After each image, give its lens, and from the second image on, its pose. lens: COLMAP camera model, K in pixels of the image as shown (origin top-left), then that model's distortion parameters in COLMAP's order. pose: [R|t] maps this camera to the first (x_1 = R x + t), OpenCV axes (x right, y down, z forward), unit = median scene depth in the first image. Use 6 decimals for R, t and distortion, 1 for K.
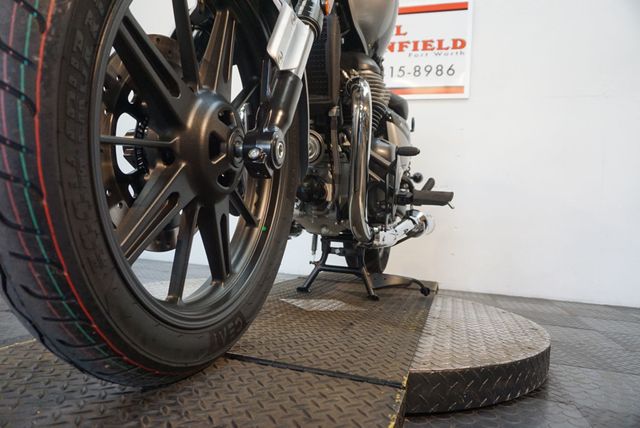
lens RADIAL K [[430.6, 0, 320.0], [0, 430.6, 214.0], [0, 0, 1]] dist [-0.048157, 0.038546]
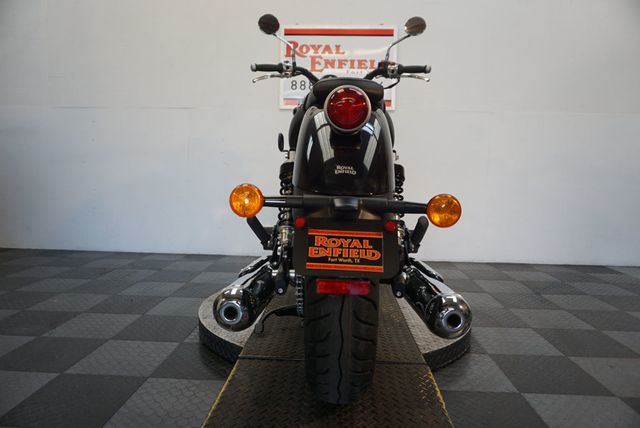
lens RADIAL K [[430.6, 0, 320.0], [0, 430.6, 214.0], [0, 0, 1]] dist [-0.048157, 0.038546]
pose [[0.969000, -0.065326, 0.238267, -0.183201], [0.030631, 0.988735, 0.146512, -0.158068], [-0.245154, -0.134672, 0.960085, -0.198772]]
